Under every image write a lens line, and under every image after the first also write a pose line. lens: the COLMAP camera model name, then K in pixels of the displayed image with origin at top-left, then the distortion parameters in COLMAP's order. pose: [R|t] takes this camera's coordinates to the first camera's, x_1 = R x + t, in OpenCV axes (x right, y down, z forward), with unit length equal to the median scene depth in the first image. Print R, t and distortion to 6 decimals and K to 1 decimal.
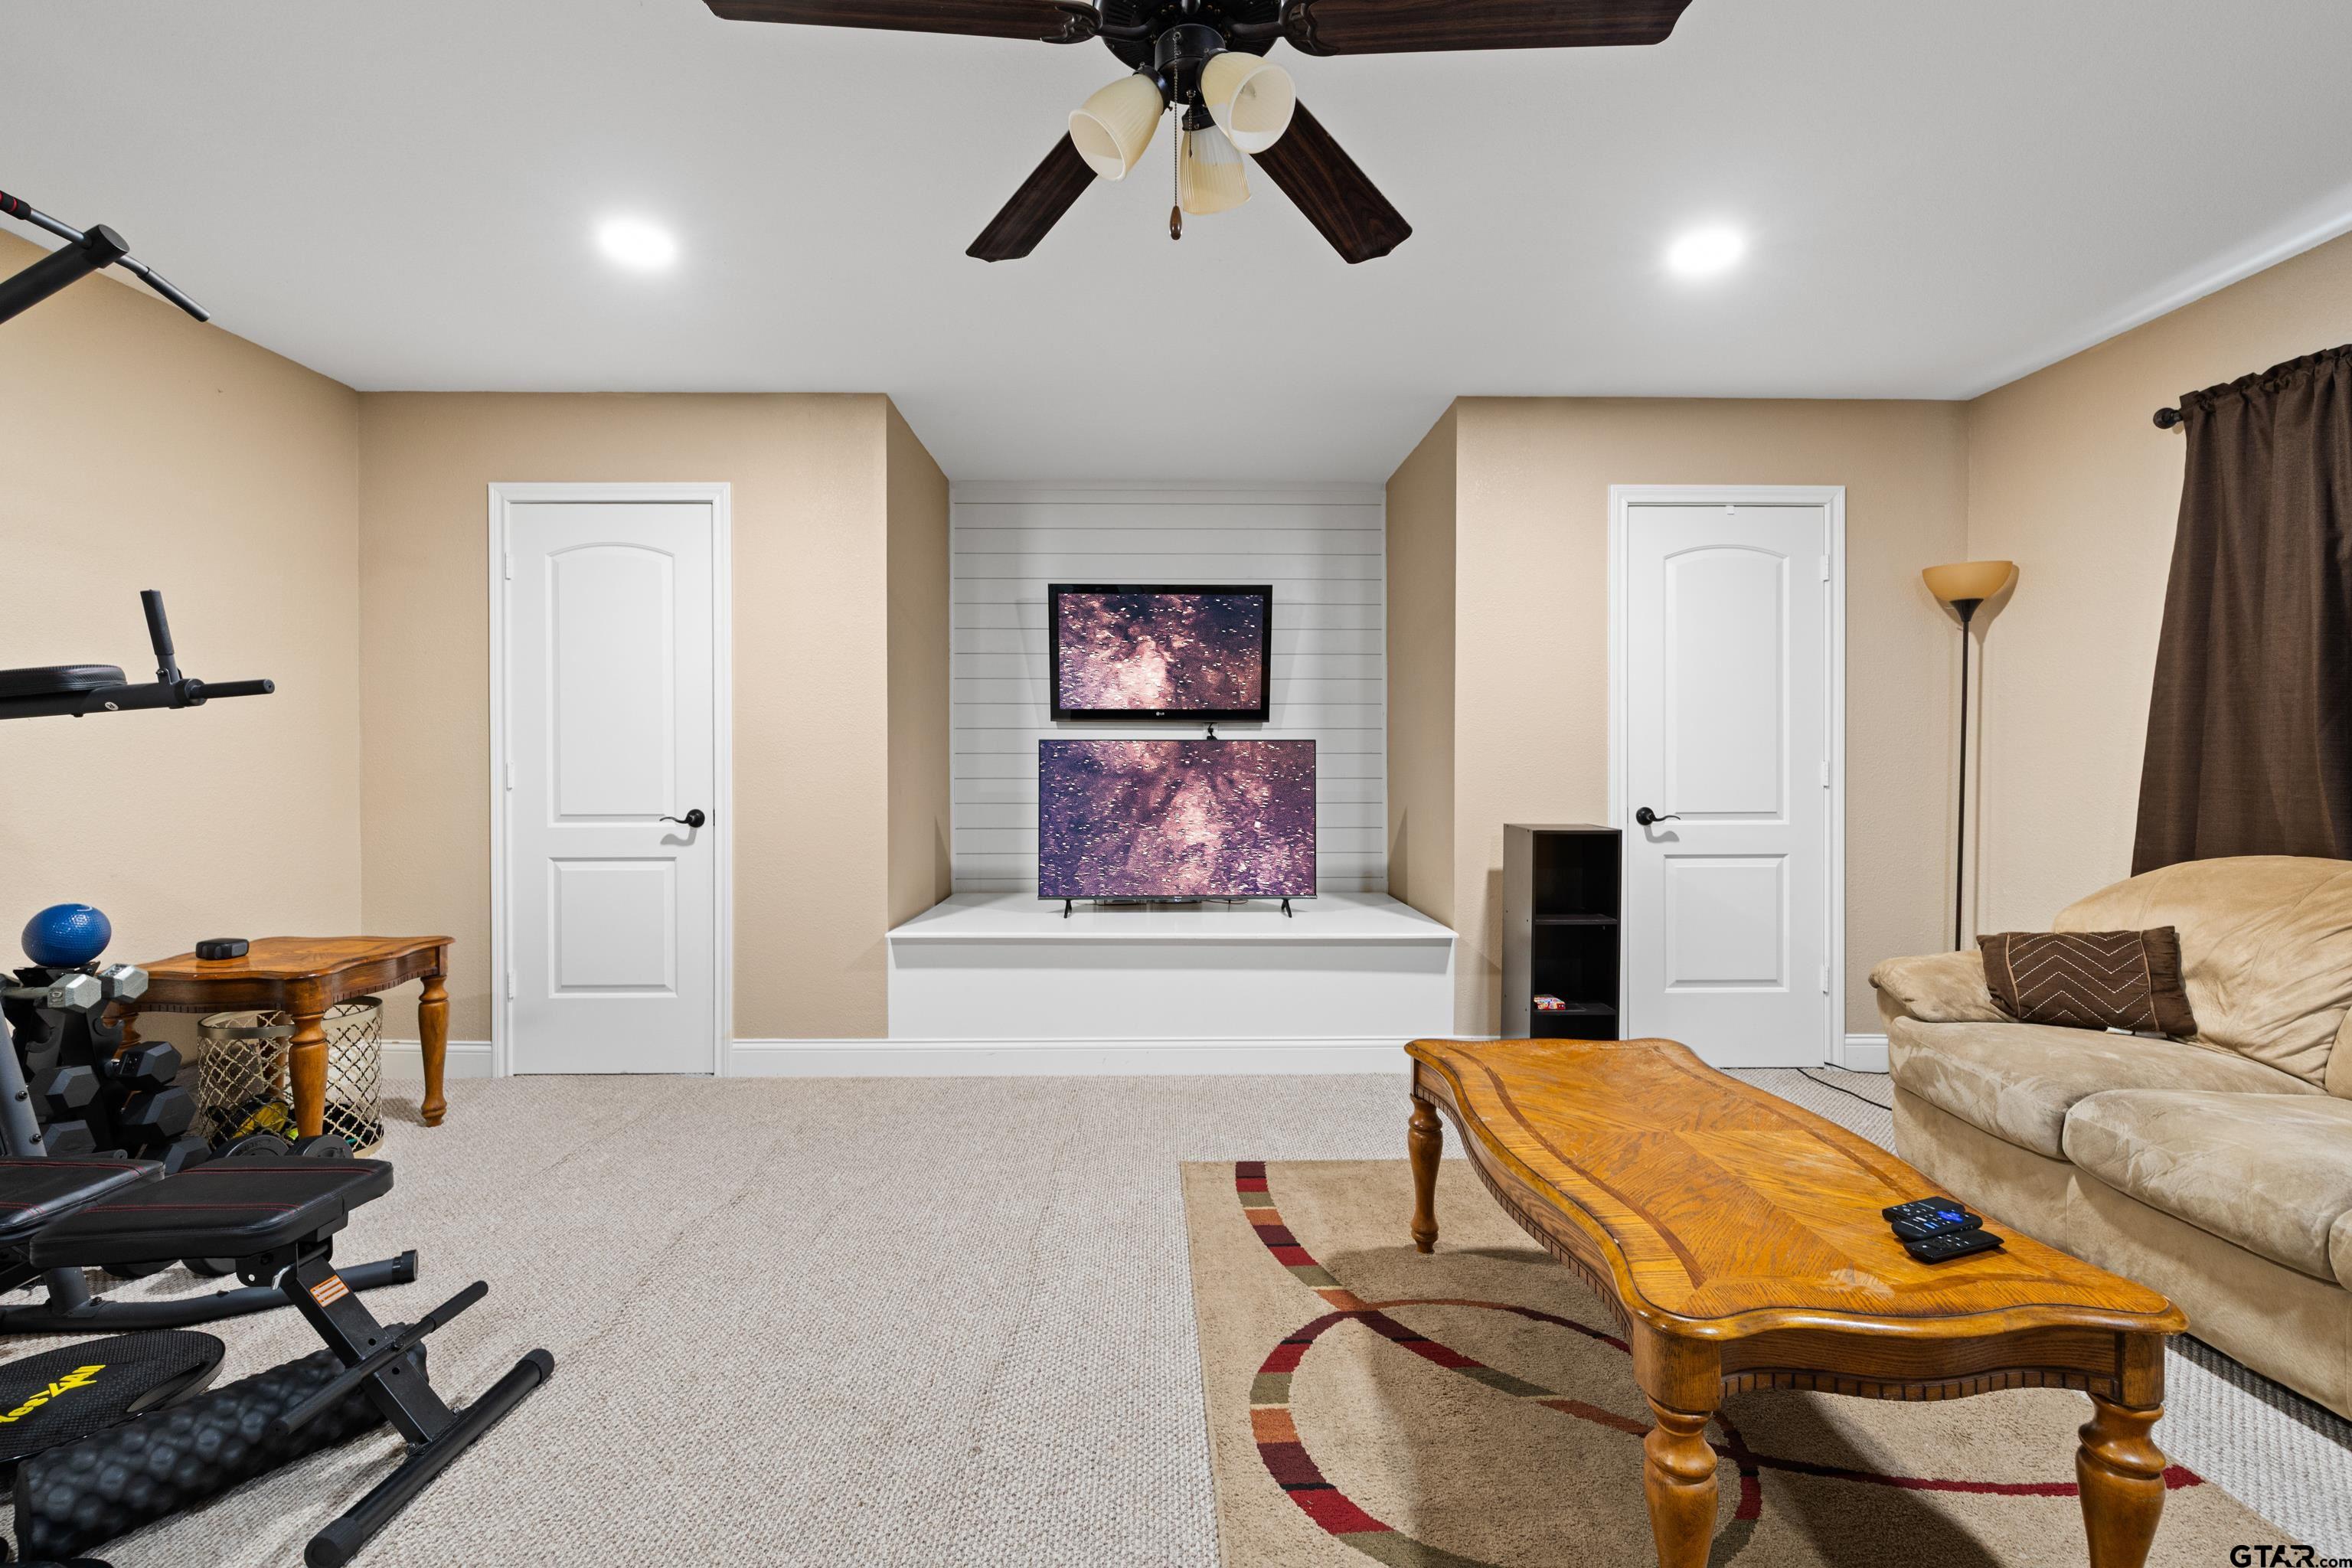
lens RADIAL K [[1061.5, 0, 1185.4], [0, 1061.5, 774.5], [0, 0, 1]] dist [0.008807, -0.001164]
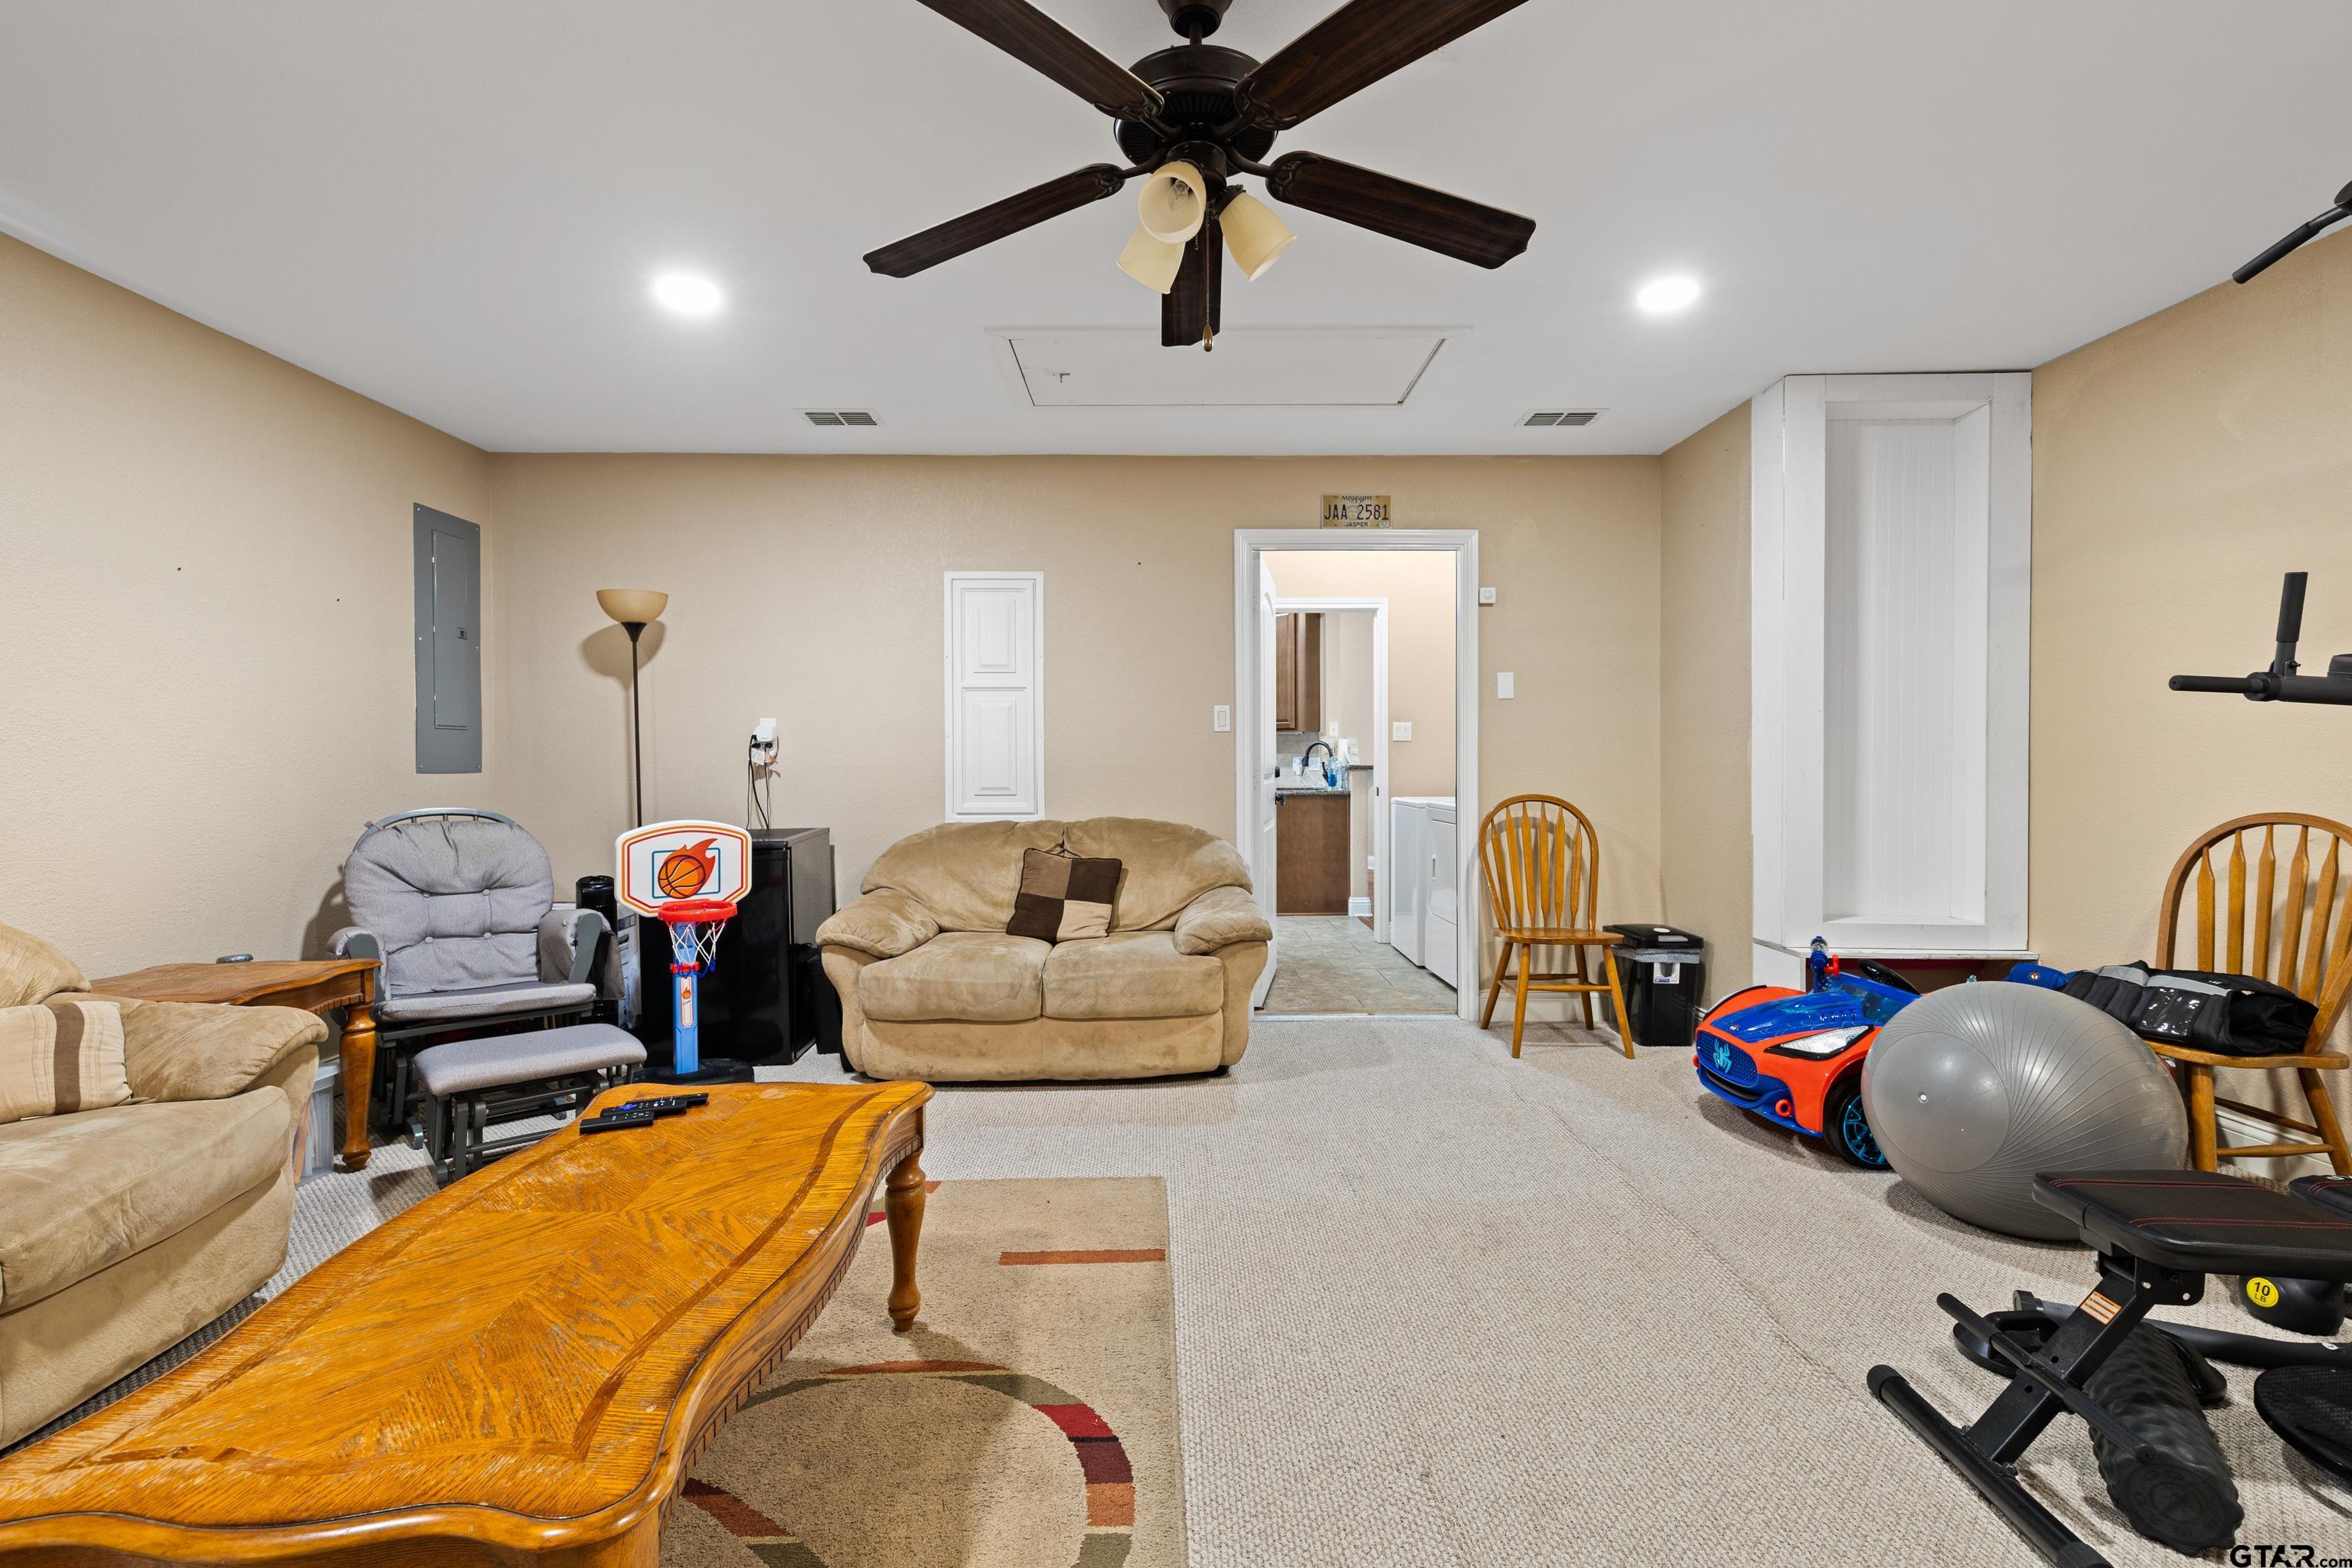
lens RADIAL K [[1061.5, 0, 1191.6], [0, 1061.5, 777.5], [0, 0, 1]] dist [0.008807, -0.001164]
pose [[-0.999973, 0.005668, -0.004697, 0.014428], [0.005541, 0.999633, 0.026523, -0.020342], [0.004846, 0.026496, -0.999637, 1.756942]]
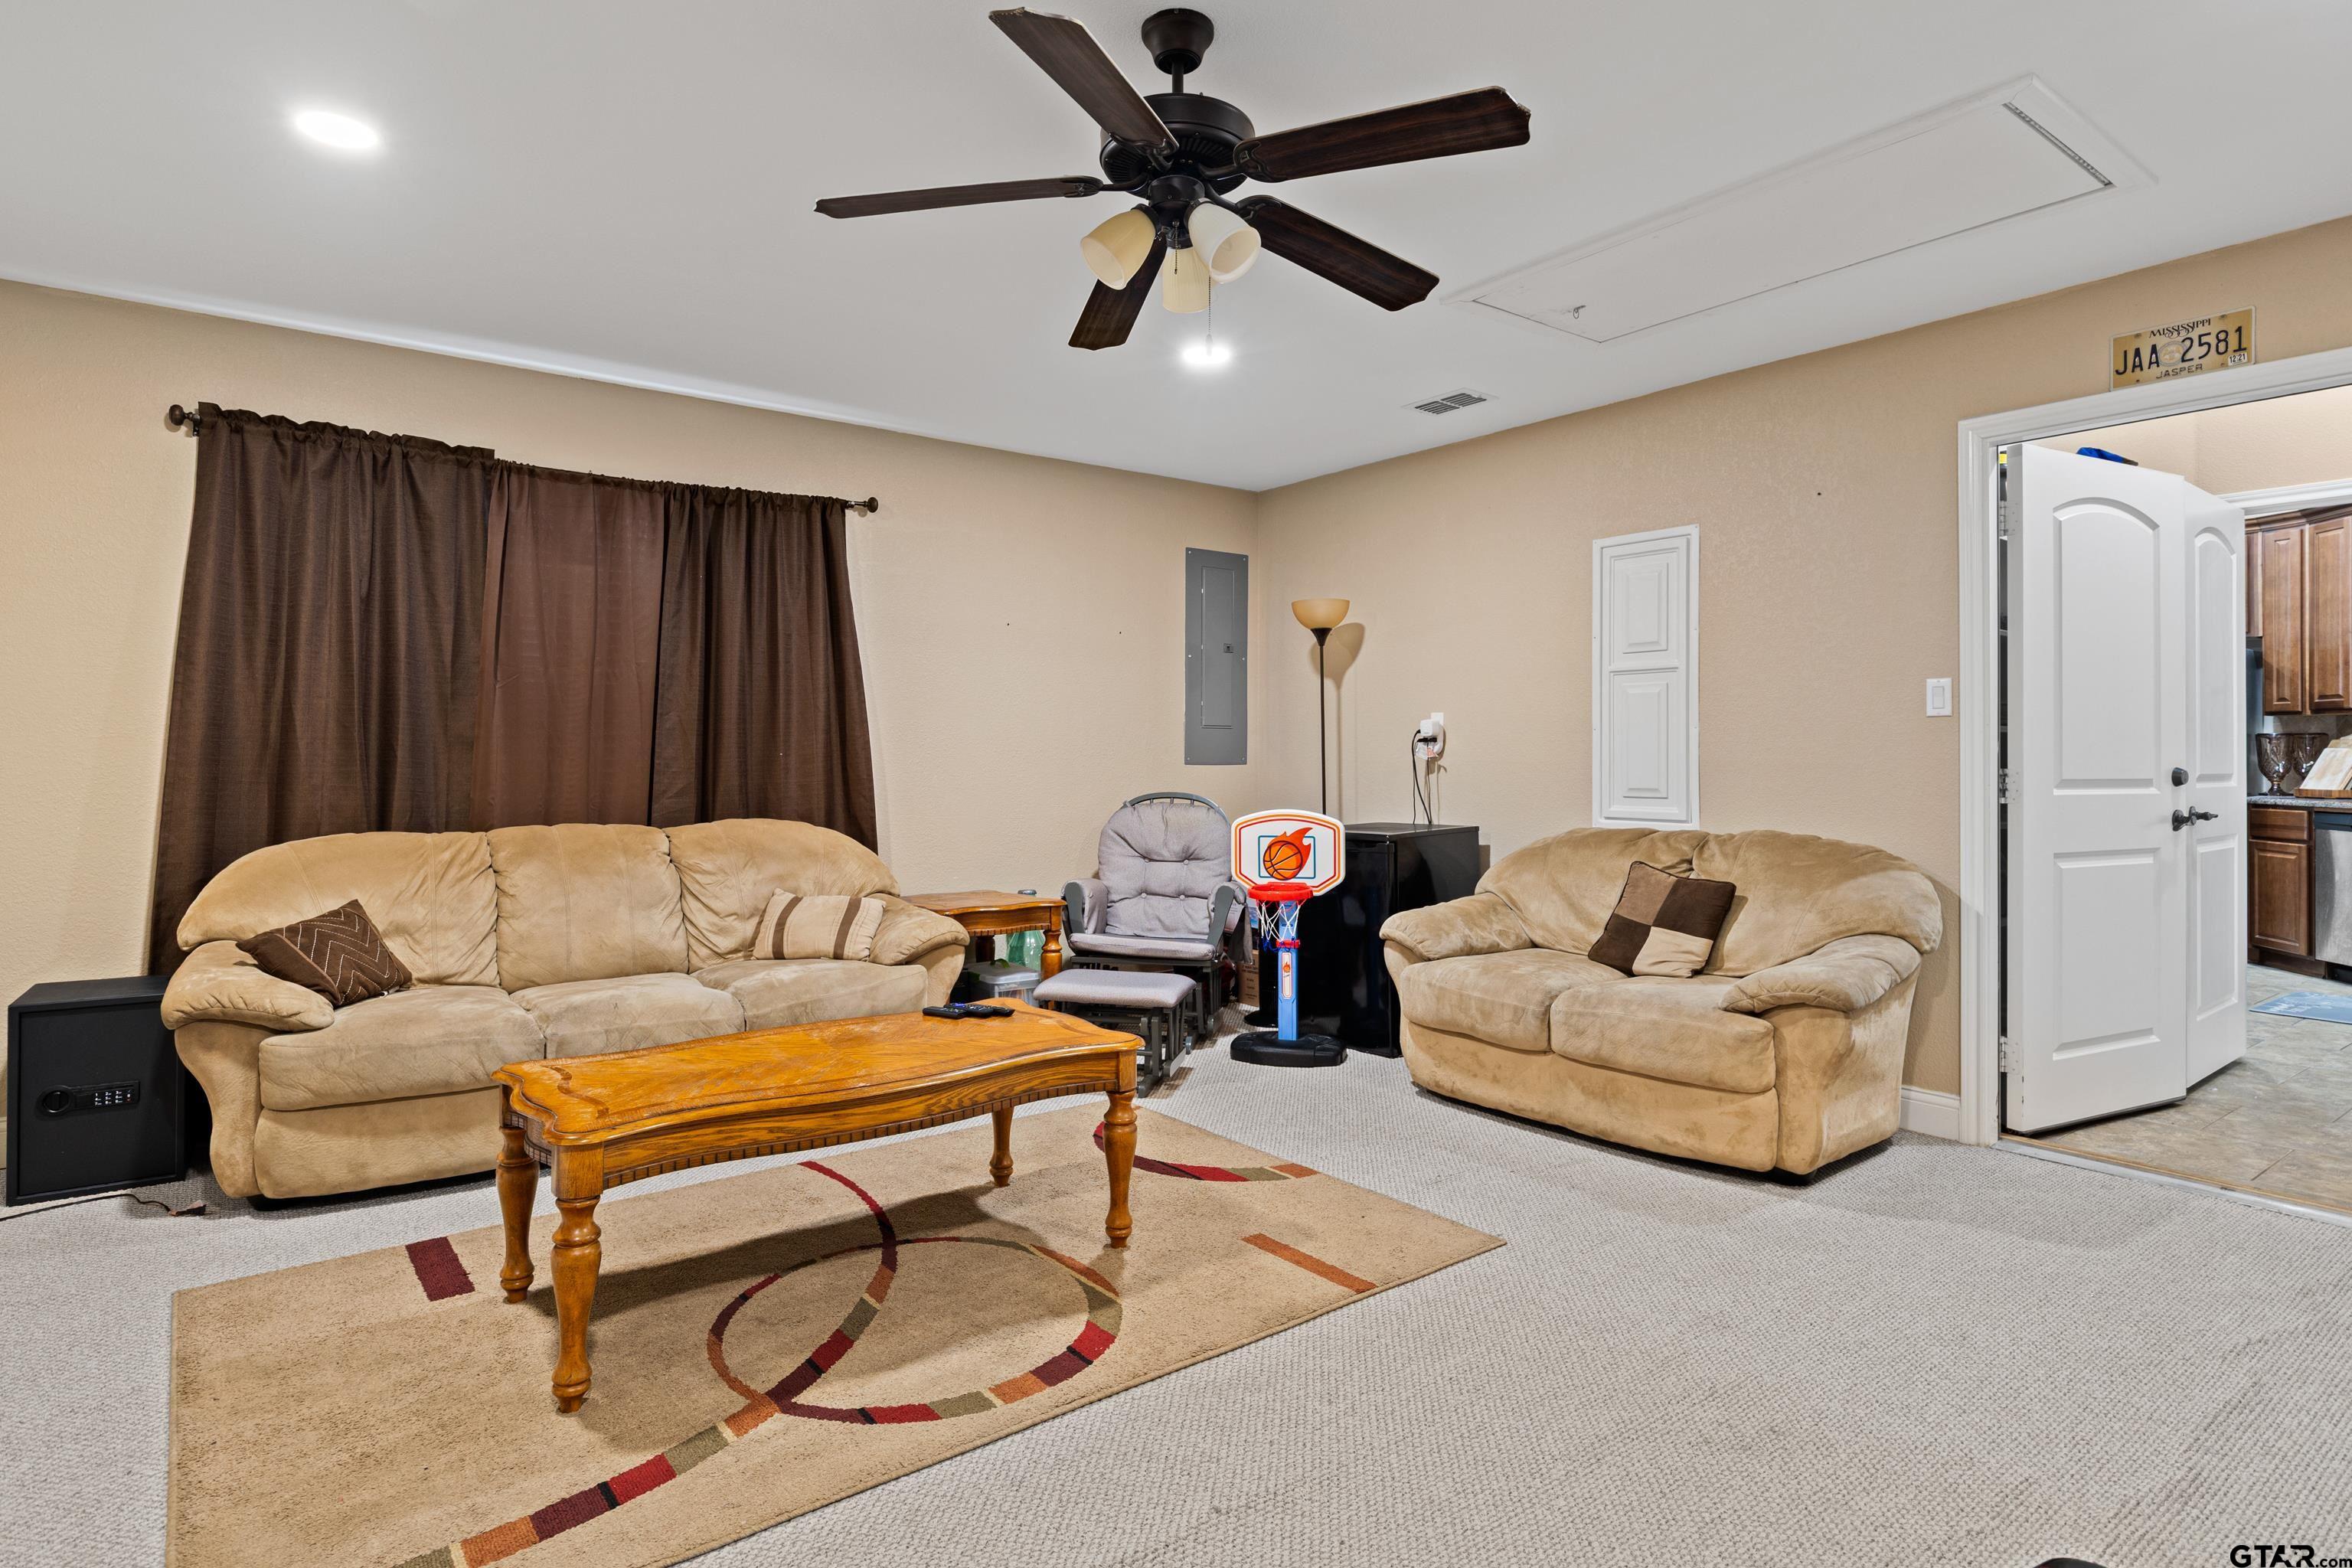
lens RADIAL K [[1269.9, 0, 1164.7], [0, 1269.9, 750.8], [0, 0, 1]] dist [0.004003, -0.001307]
pose [[-0.586464, 0.004385, 0.809963, -0.954184], [0.007664, 0.999971, 0.000136, -0.015441], [-0.809939, 0.006288, -0.586480, 1.510789]]
